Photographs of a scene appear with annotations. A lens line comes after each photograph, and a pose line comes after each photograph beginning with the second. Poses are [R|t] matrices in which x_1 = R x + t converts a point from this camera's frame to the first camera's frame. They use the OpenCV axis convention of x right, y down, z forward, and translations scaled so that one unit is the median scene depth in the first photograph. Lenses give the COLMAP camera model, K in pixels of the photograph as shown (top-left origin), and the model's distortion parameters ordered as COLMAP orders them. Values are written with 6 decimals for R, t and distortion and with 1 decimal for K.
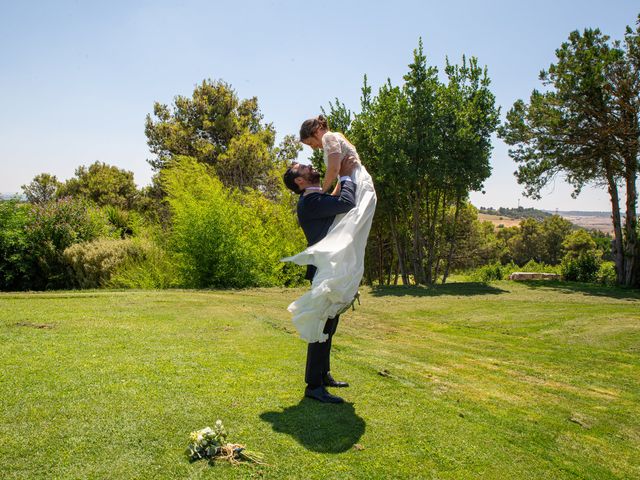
lens RADIAL K [[498.0, 0, 281.0], [0, 498.0, 232.7], [0, 0, 1]] dist [-0.107537, 0.061401]
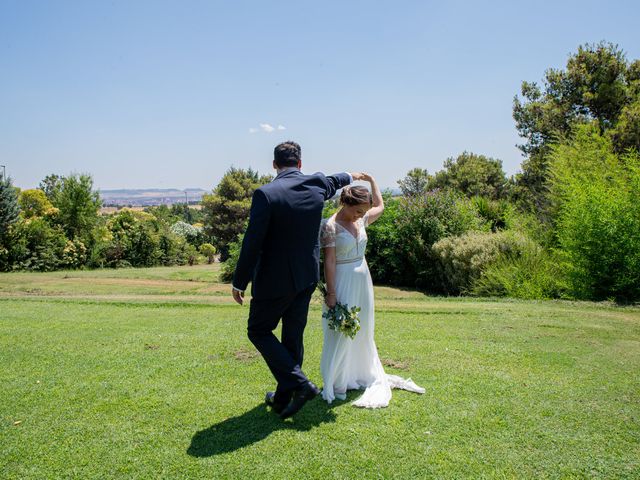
lens RADIAL K [[485.1, 0, 328.8], [0, 485.1, 223.9], [0, 0, 1]] dist [-0.122676, 0.094854]
pose [[0.803003, -0.014314, -0.595804, -0.025918], [0.018444, 0.999830, 0.000838, -0.007012], [0.595690, -0.011662, 0.803130, 0.073146]]
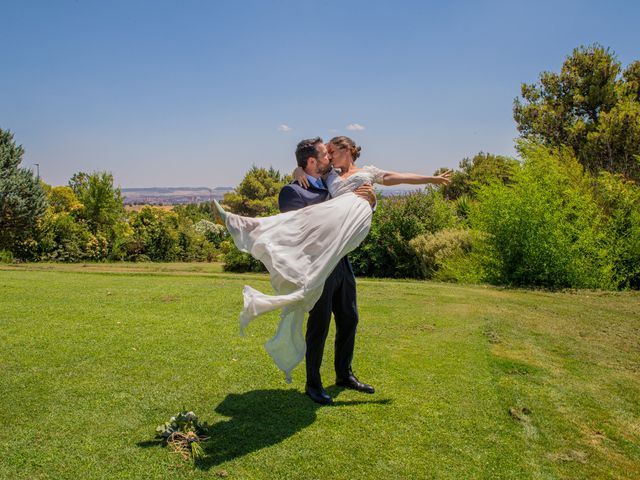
lens RADIAL K [[511.1, 0, 321.0], [0, 511.1, 229.5], [0, 0, 1]] dist [-0.109393, 0.082958]
pose [[0.745242, 0.002247, -0.666791, 0.094907], [0.003516, 0.999967, 0.007300, 0.001808], [0.666785, -0.007785, 0.745209, 0.043168]]
